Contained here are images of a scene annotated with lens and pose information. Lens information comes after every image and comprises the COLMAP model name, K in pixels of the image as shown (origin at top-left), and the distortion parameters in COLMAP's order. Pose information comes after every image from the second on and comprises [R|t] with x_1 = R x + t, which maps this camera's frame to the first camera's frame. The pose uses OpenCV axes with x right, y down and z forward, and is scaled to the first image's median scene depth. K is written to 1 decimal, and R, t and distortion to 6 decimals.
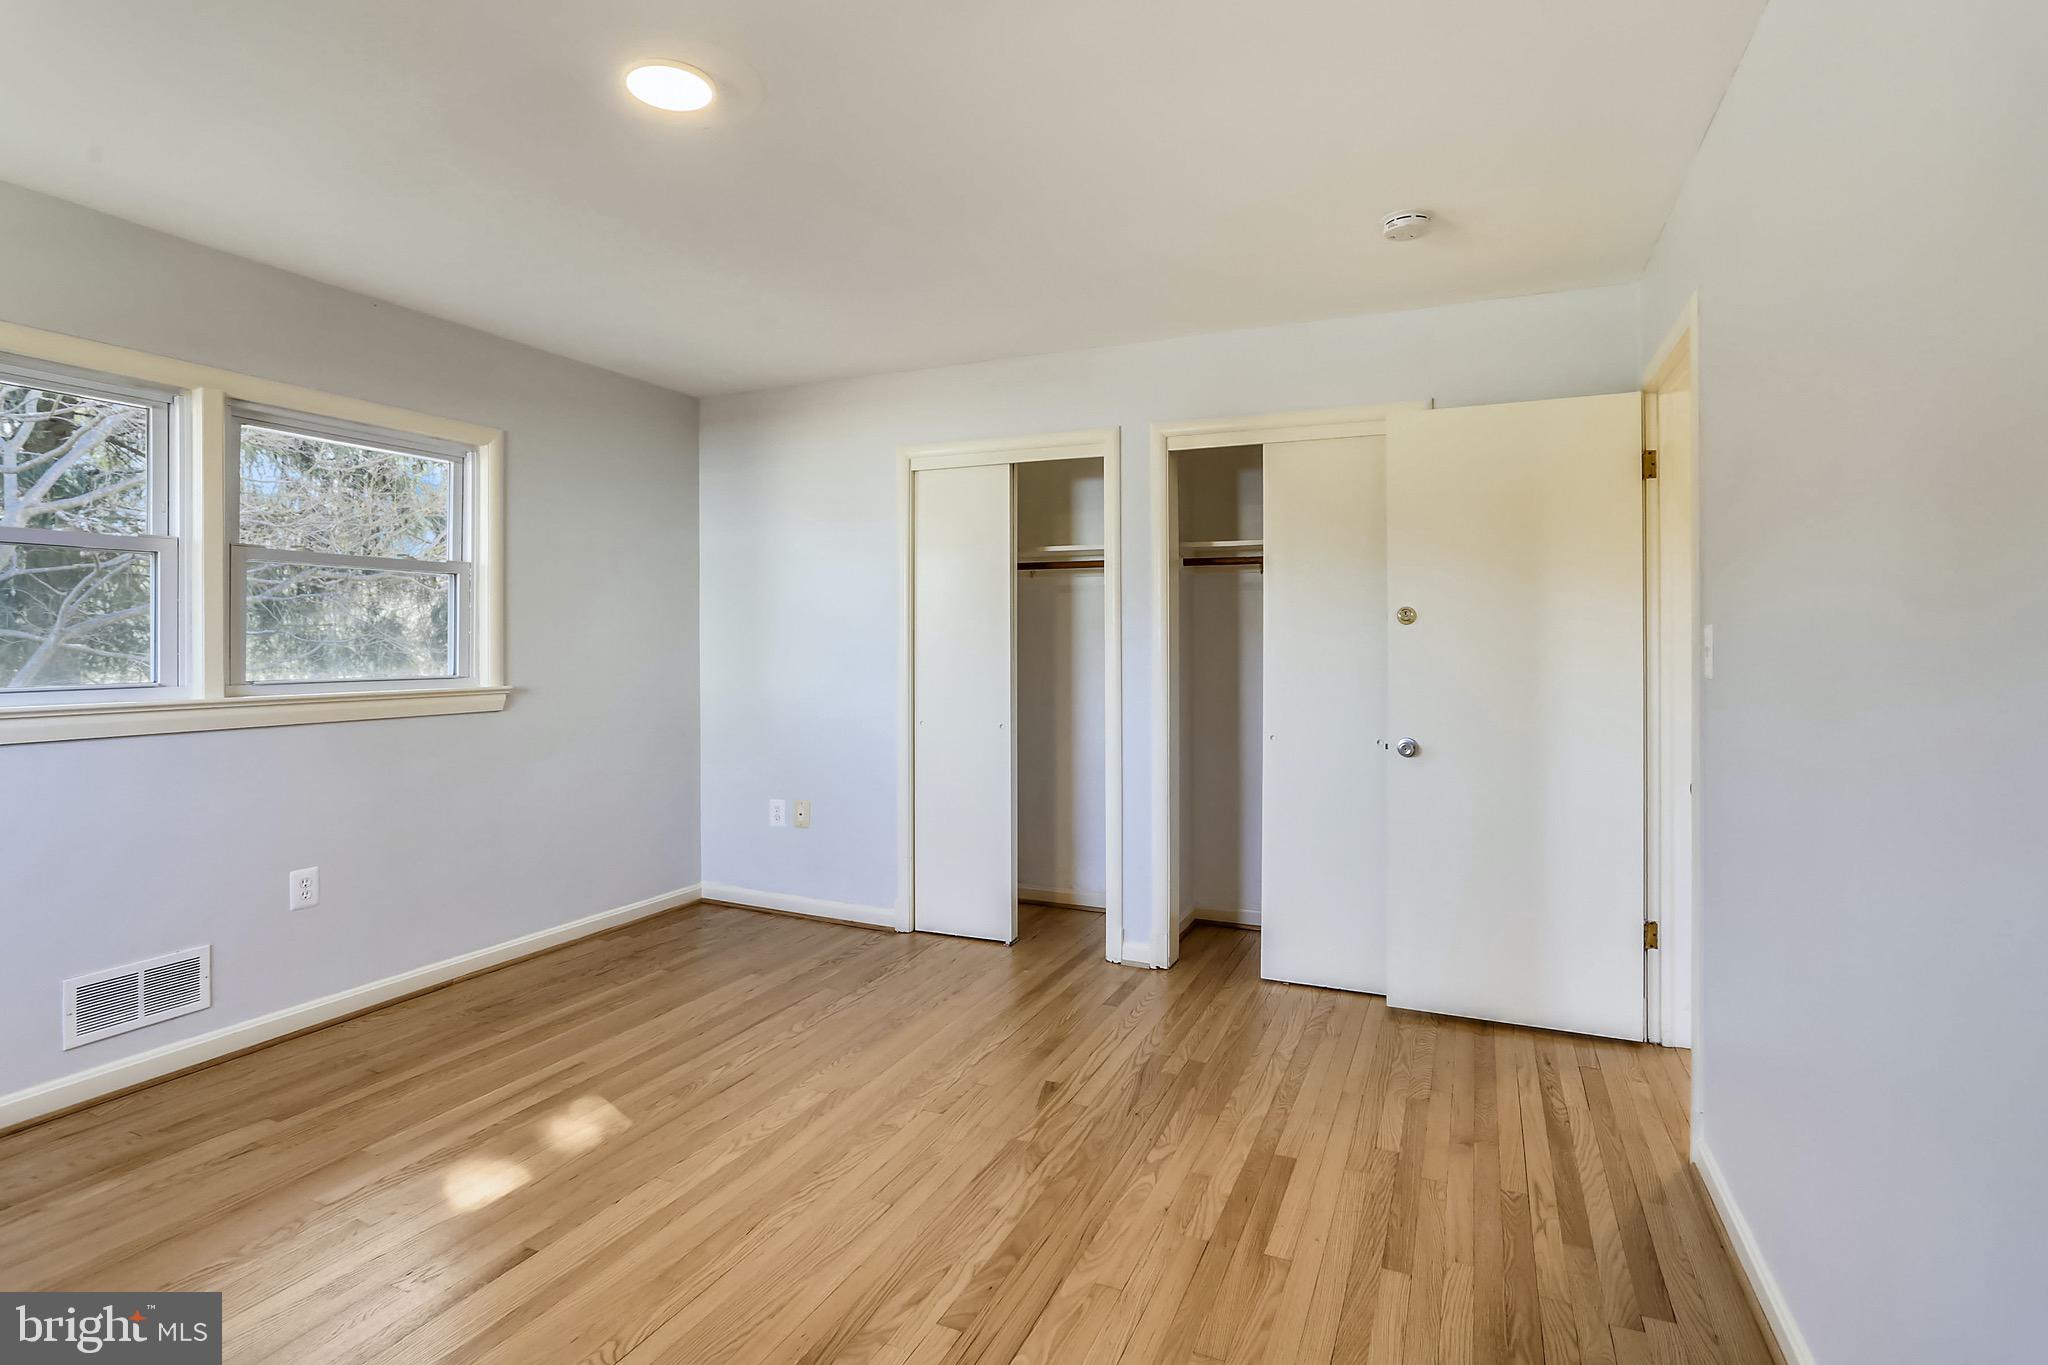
lens RADIAL K [[1008.8, 0, 999.7], [0, 1008.8, 632.0], [0, 0, 1]] dist [-0.040409, 0.024117]
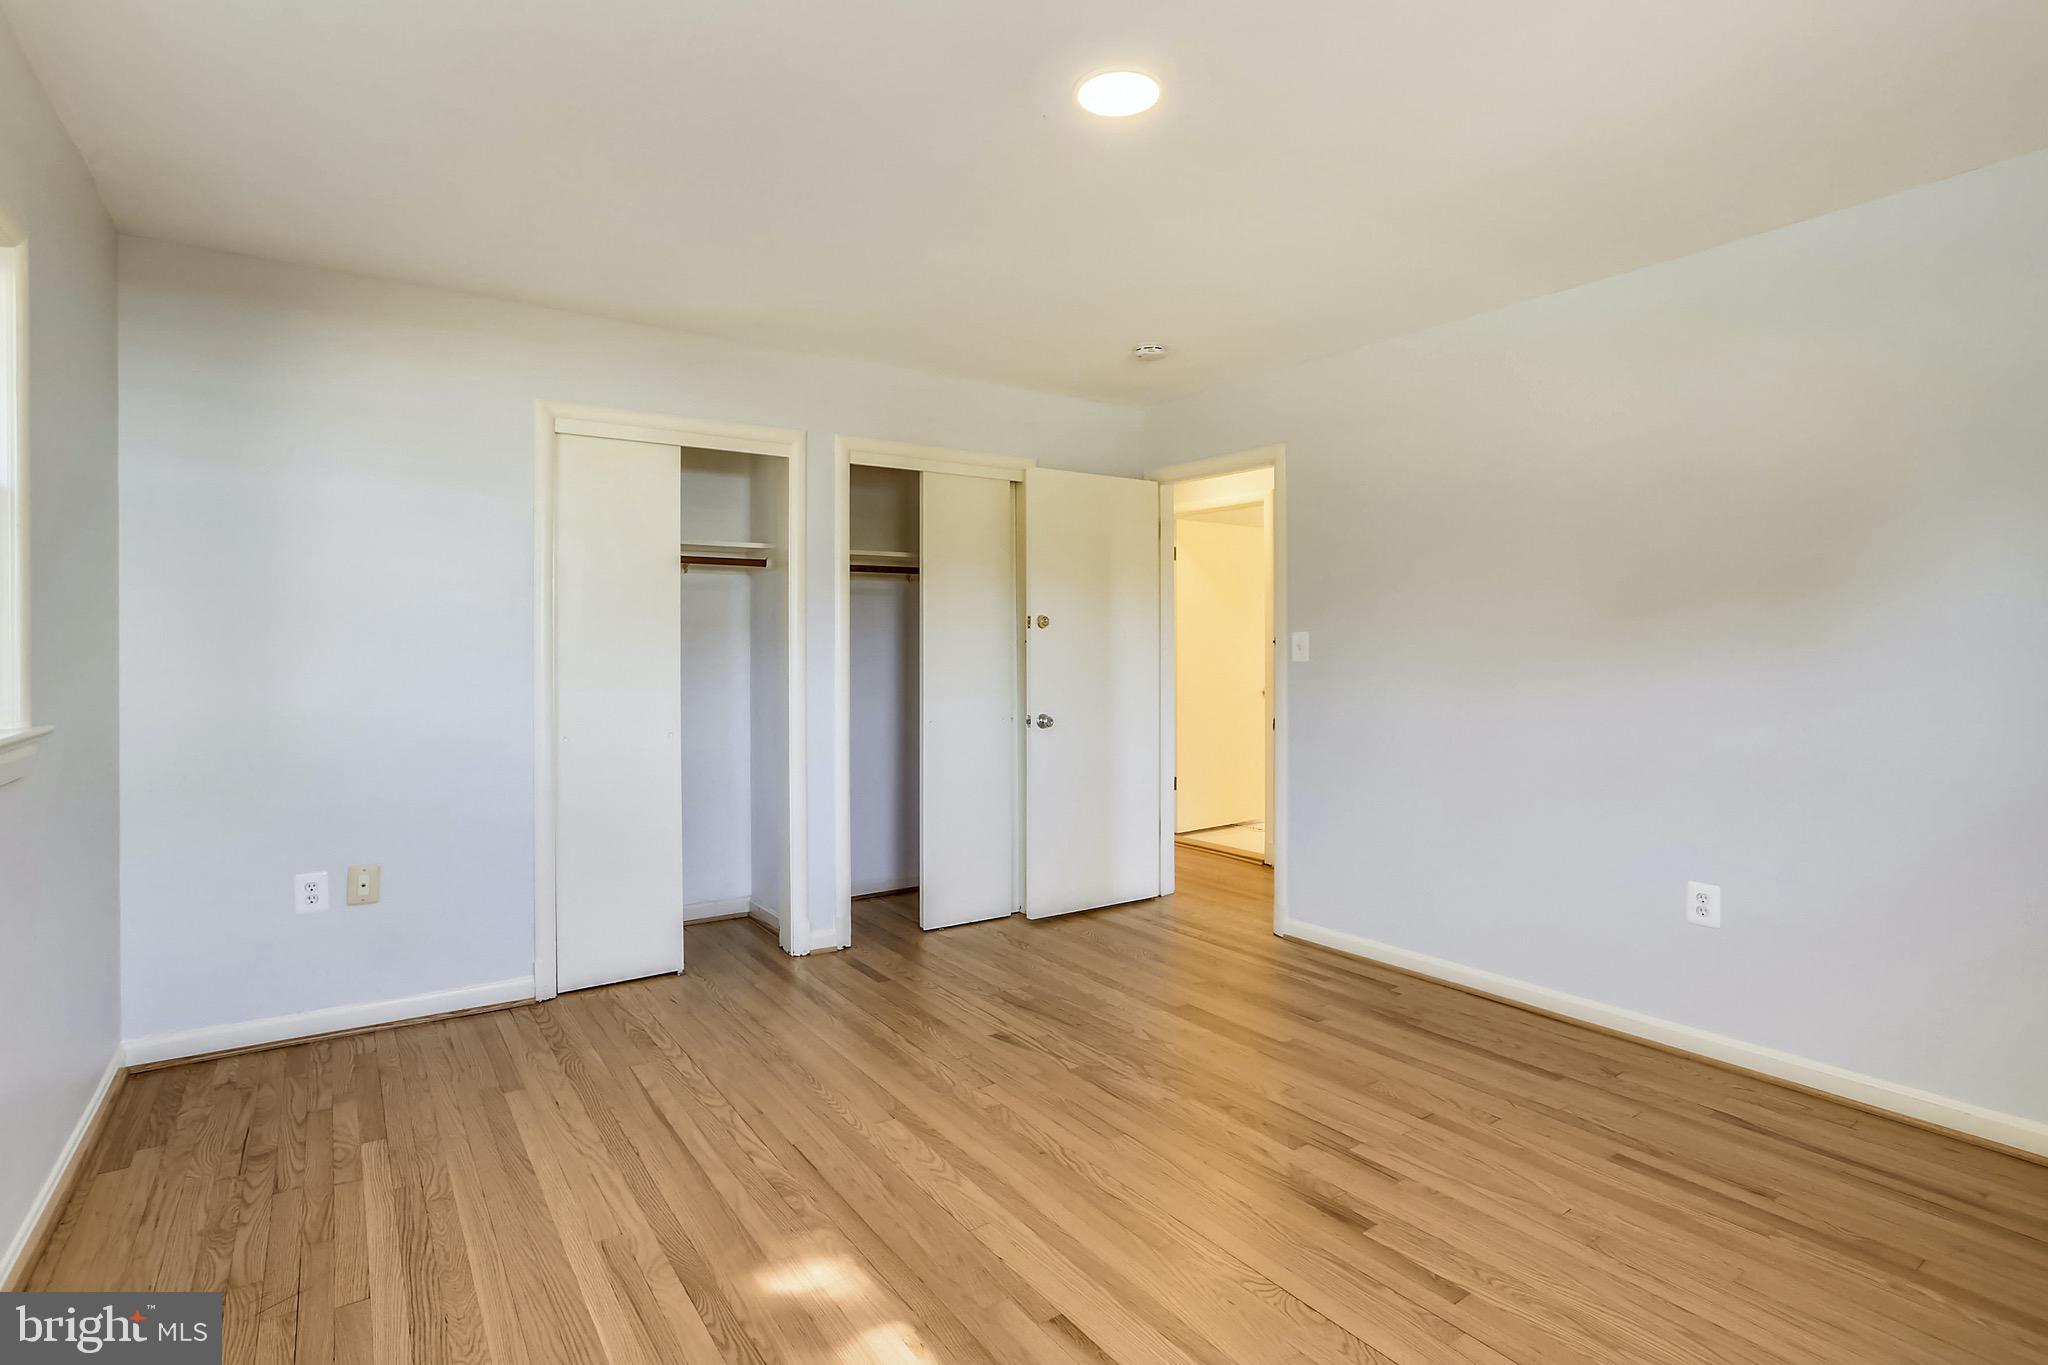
lens RADIAL K [[1008.8, 0, 999.7], [0, 1008.8, 632.0], [0, 0, 1]] dist [-0.040409, 0.024117]
pose [[0.514947, 0.009842, 0.857165, -0.801789], [-0.008249, 0.999945, -0.006526, 0.006567], [-0.857182, -0.003710, 0.515000, 0.369380]]
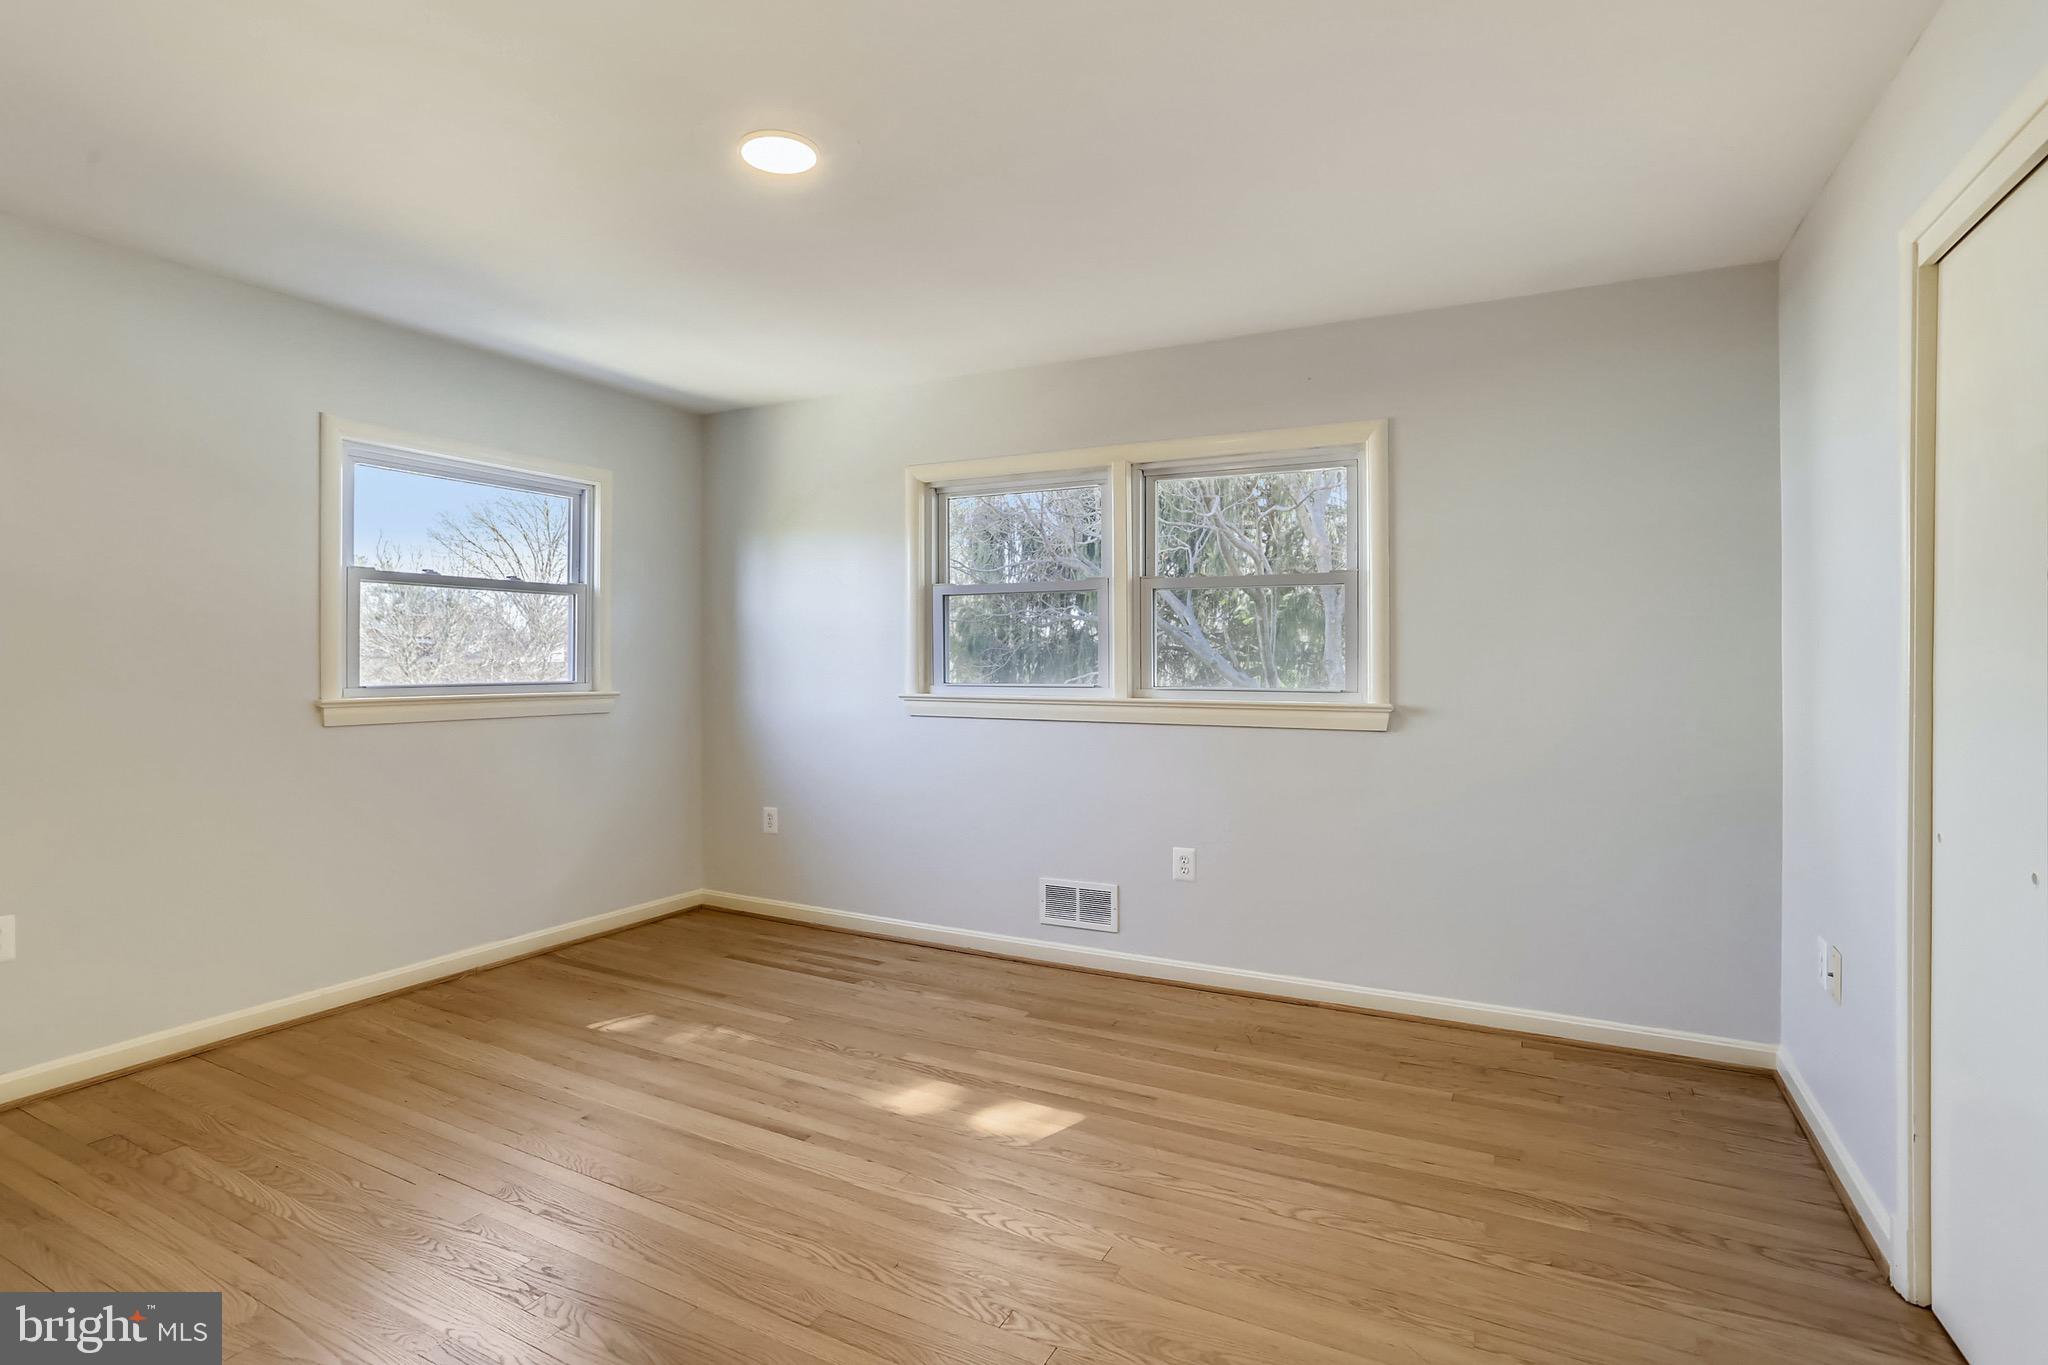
lens RADIAL K [[1010.6, 0, 1013.9], [0, 1010.6, 656.4], [0, 0, 1]] dist [-0.068326, 0.041224]
pose [[-0.047853, -0.001689, -0.998853, 0.488360], [0.009965, 0.999948, -0.002168, 0.011962], [0.998805, -0.010057, -0.047834, 0.837774]]
